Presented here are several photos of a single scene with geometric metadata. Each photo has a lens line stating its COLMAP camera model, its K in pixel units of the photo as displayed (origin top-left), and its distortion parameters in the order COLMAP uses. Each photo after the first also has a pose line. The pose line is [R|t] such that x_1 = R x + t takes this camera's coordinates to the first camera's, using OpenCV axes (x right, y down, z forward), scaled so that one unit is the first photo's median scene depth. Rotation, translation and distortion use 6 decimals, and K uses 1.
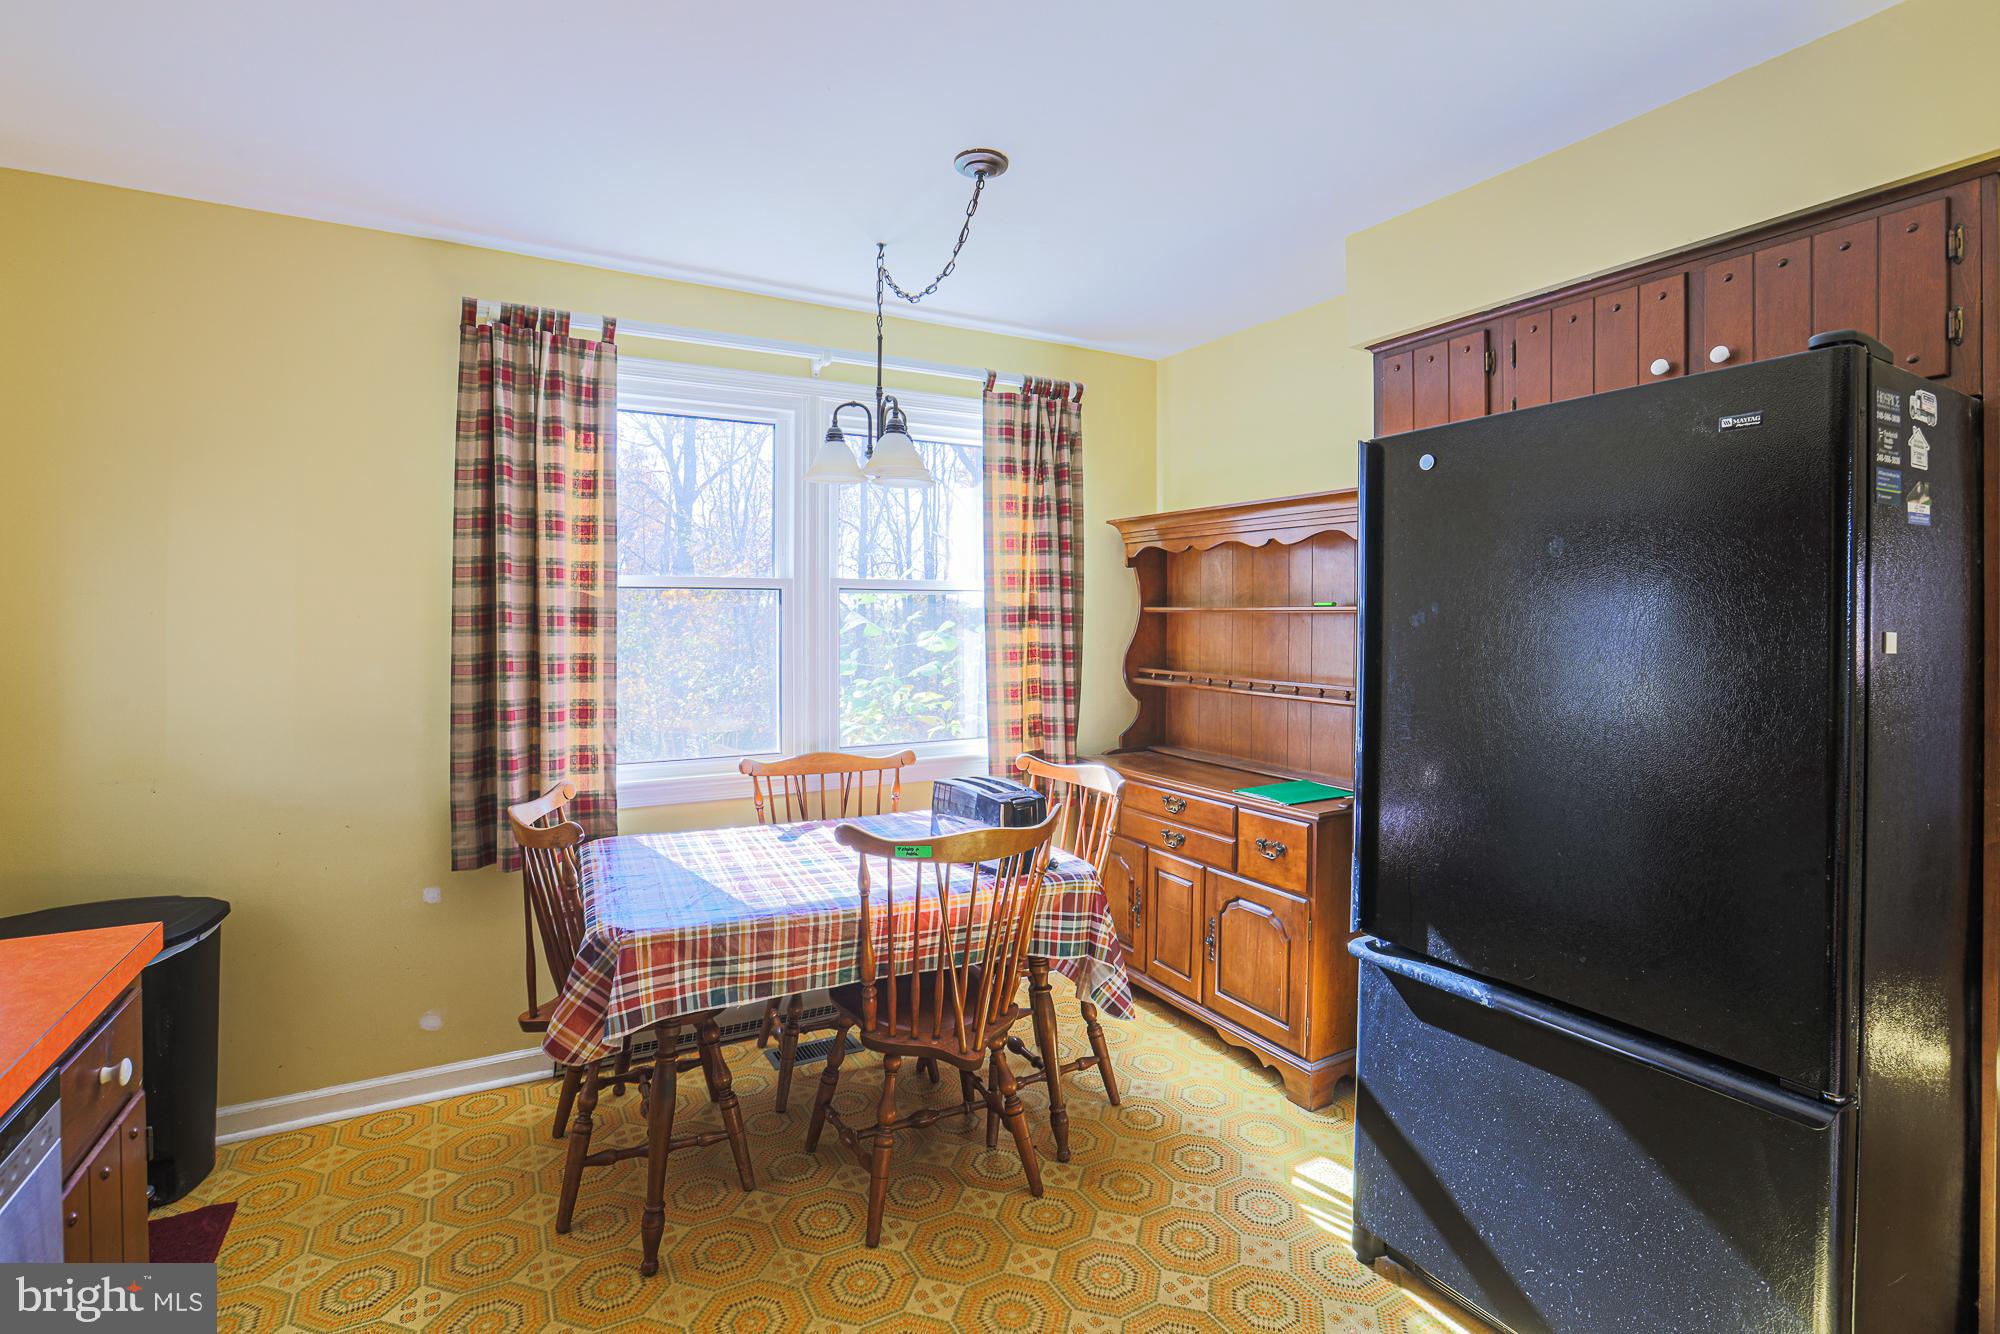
lens RADIAL K [[938.7, 0, 1017.9], [0, 938.7, 622.3], [0, 0, 1]] dist [-0.046830, 0.019671]
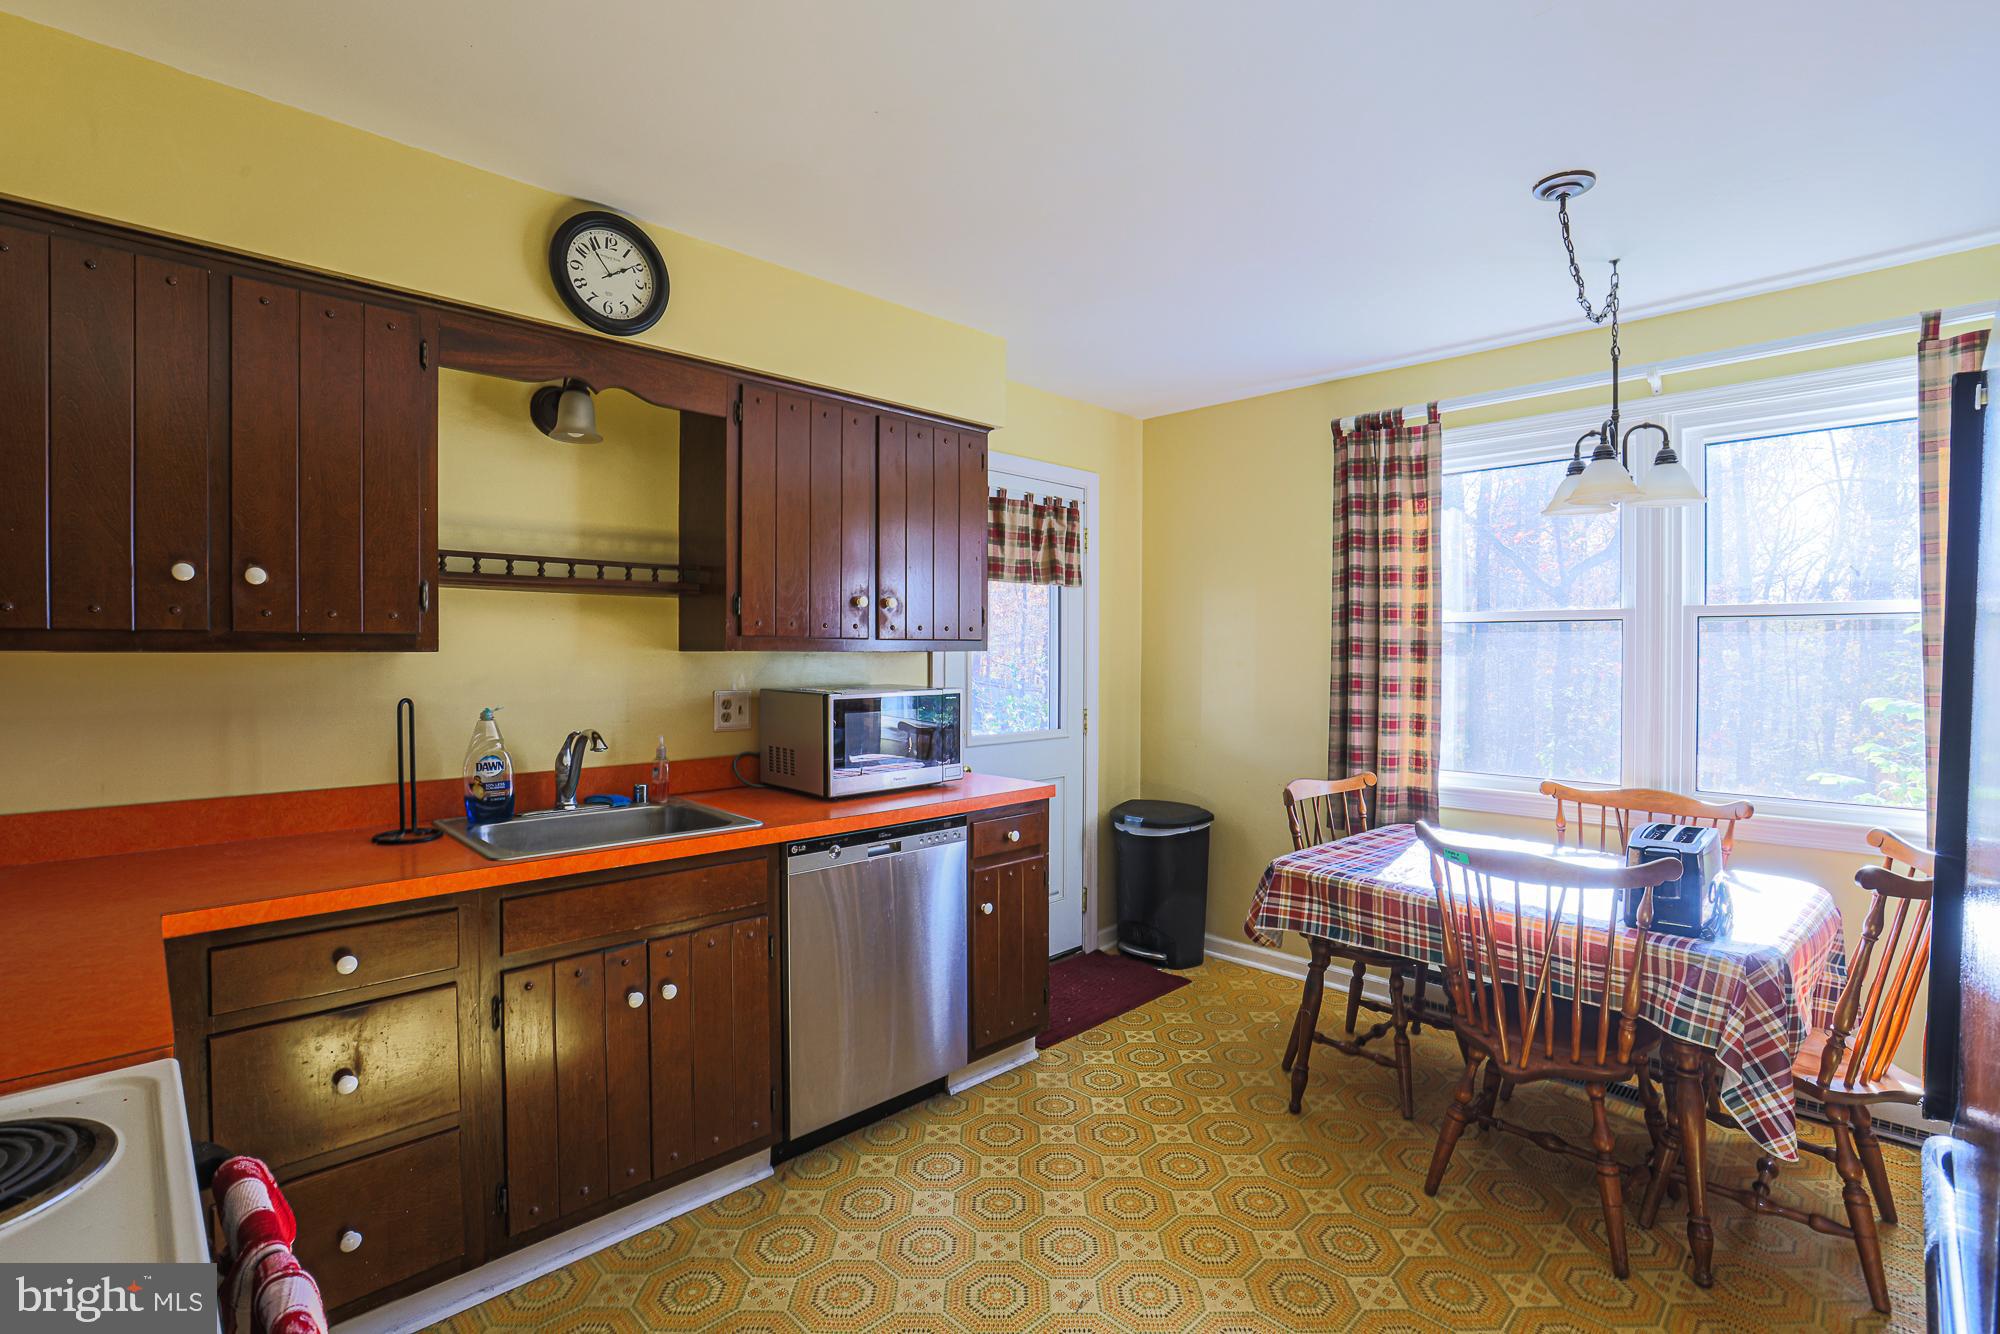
lens RADIAL K [[916.6, 0, 984.9], [0, 916.6, 658.2], [0, 0, 1]] dist [-0.045069, 0.016276]
pose [[0.253016, 0.009141, -0.967419, 0.583754], [-0.006031, 0.999951, 0.007871, 0.002365], [0.967443, 0.003843, 0.253059, 0.133048]]
